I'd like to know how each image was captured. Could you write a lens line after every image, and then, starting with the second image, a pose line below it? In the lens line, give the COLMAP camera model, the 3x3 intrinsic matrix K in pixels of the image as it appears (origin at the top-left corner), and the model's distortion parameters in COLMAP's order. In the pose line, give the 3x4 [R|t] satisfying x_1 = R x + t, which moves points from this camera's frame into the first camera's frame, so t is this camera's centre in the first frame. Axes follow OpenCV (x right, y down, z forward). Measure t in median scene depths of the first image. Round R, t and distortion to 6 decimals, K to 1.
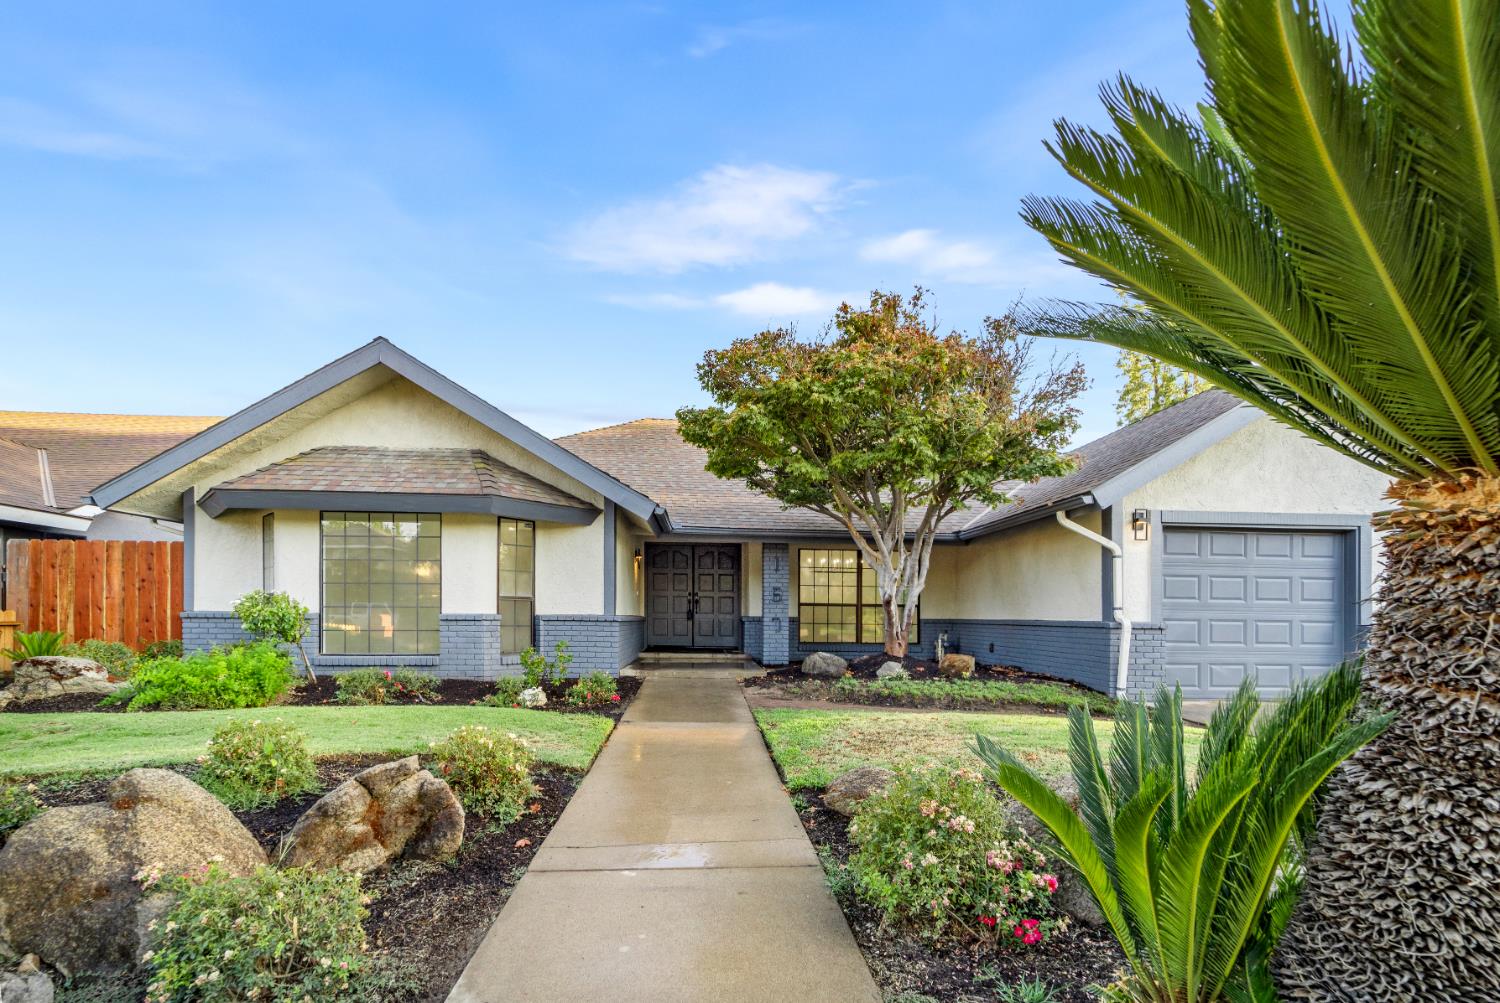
lens RADIAL K [[646.1, 0, 748.6], [0, 646.1, 580.4], [0, 0, 1]] dist [0.002332, 0.000175]
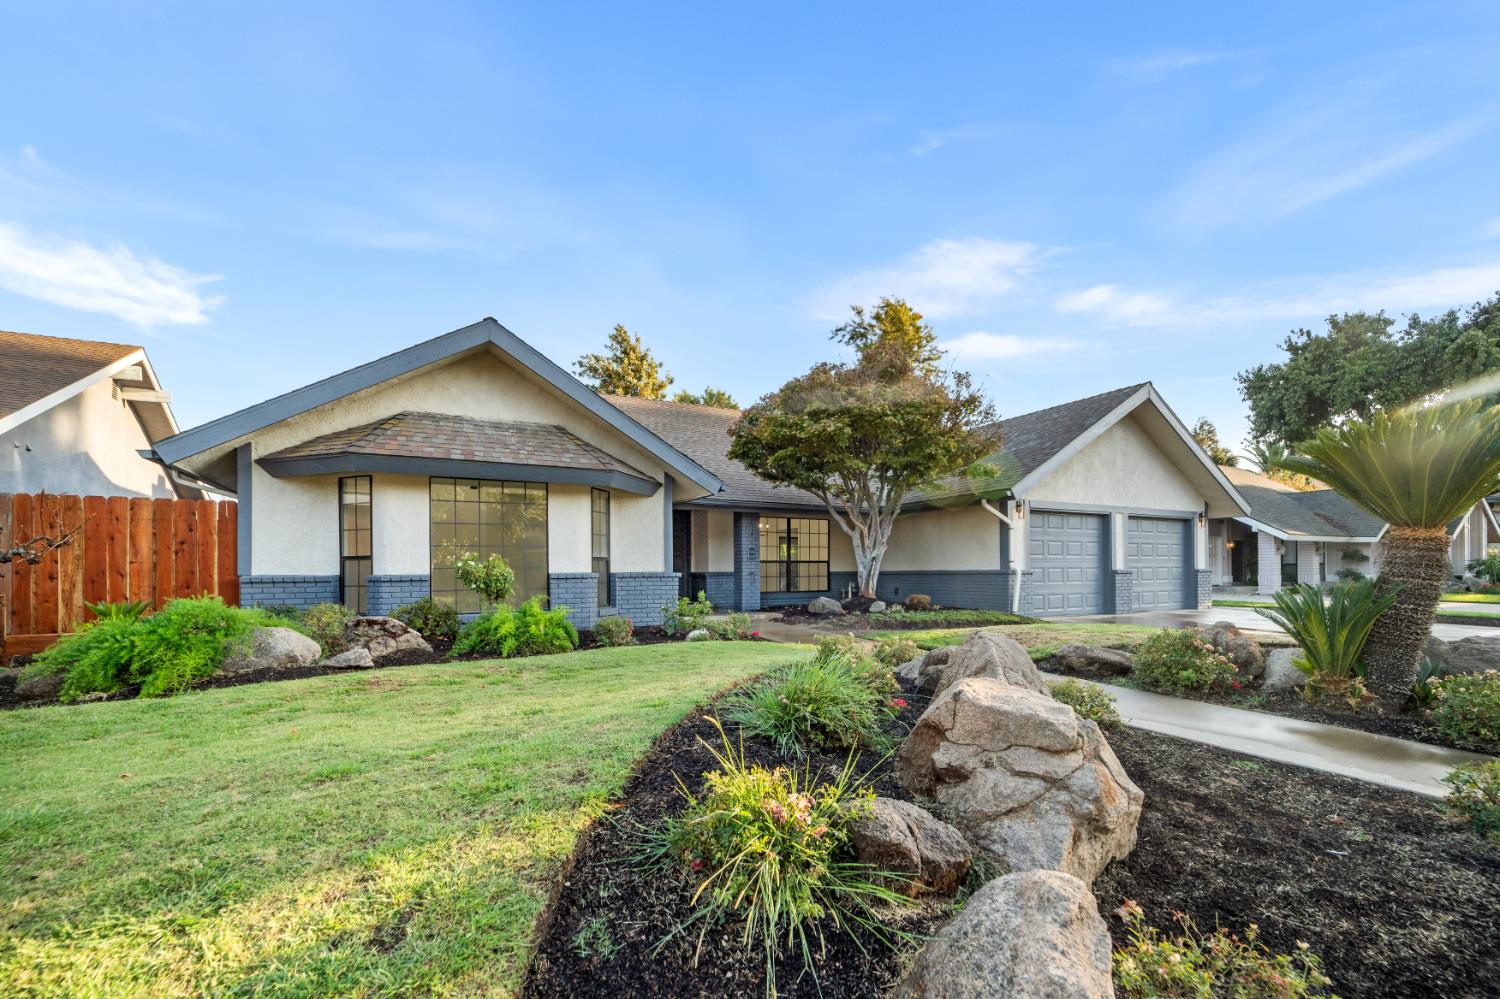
lens RADIAL K [[624.2, 0, 752.3], [0, 624.2, 535.2], [0, 0, 1]] dist [0.000844, 0.000144]
pose [[0.914018, 0.005643, 0.405634, -0.568341], [-0.003866, 0.999979, -0.005200, -0.009149], [-0.405655, 0.003184, 0.914021, -0.123408]]
